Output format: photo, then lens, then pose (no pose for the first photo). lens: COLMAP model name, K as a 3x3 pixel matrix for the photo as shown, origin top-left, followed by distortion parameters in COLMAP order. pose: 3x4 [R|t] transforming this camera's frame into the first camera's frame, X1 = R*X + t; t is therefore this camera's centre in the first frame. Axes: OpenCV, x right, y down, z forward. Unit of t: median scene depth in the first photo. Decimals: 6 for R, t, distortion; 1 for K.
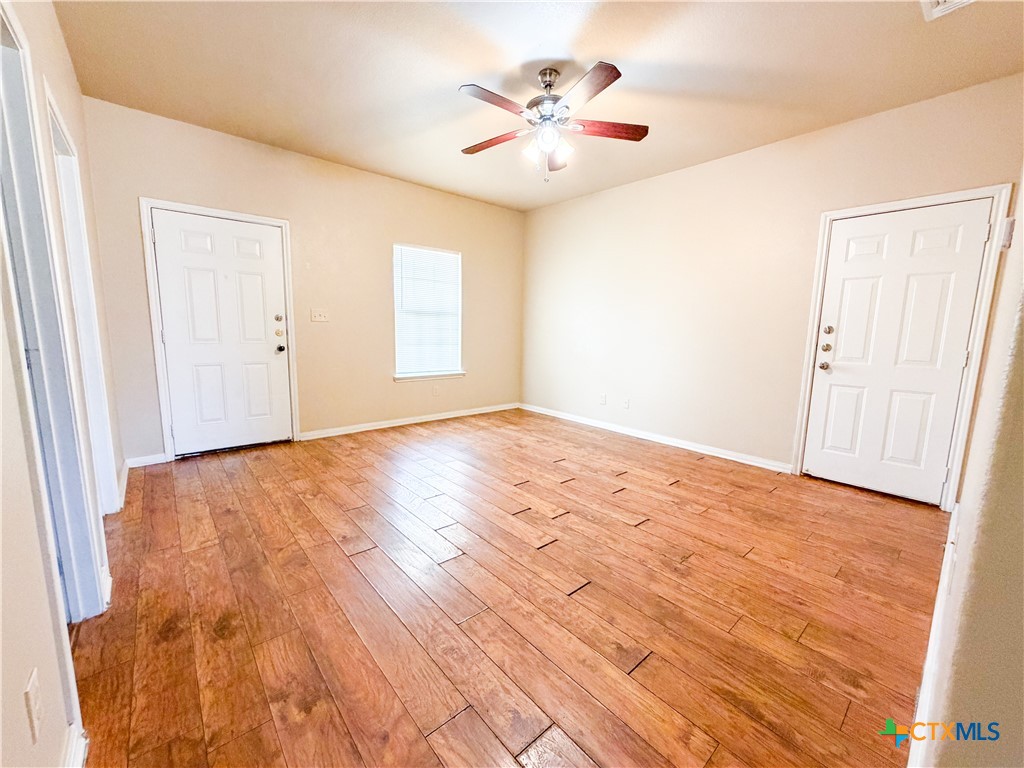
lens RADIAL K [[407.4, 0, 510.6], [0, 407.4, 384.1], [0, 0, 1]] dist [0.000070, 0.000164]
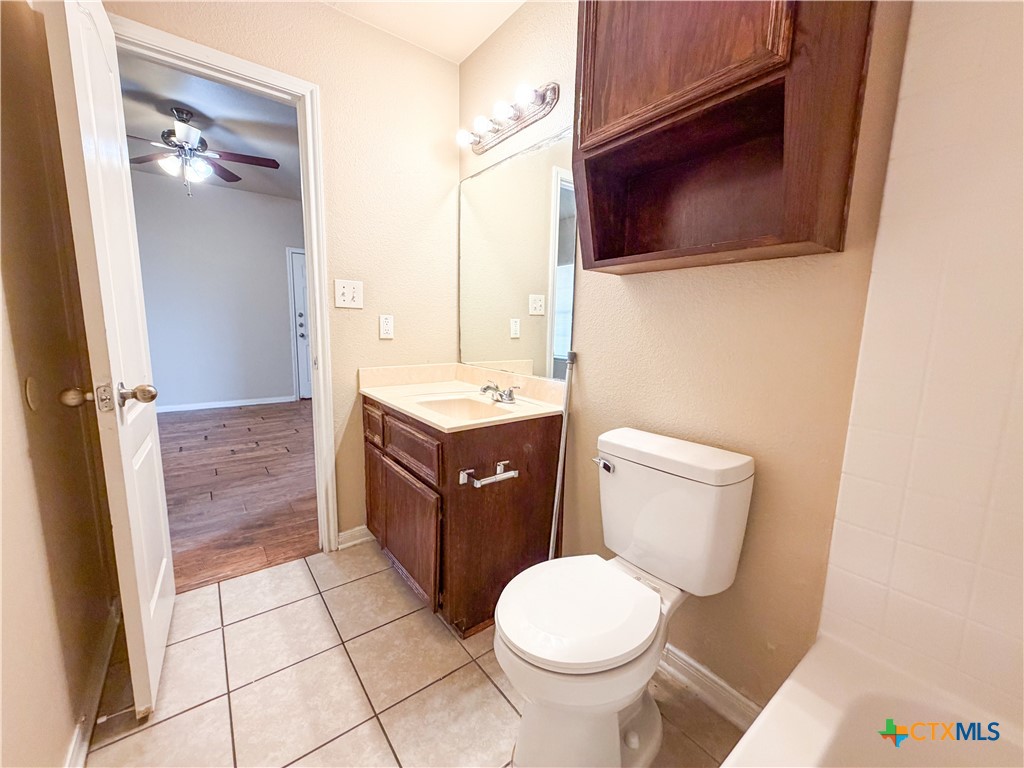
lens RADIAL K [[407.4, 0, 510.6], [0, 407.4, 384.1], [0, 0, 1]] dist [0.000070, 0.000164]
pose [[0.056766, -0.160663, 0.985376, -1.028523], [0.114833, 0.981468, 0.153410, -0.004063], [-0.991762, 0.104446, 0.074164, -0.014802]]
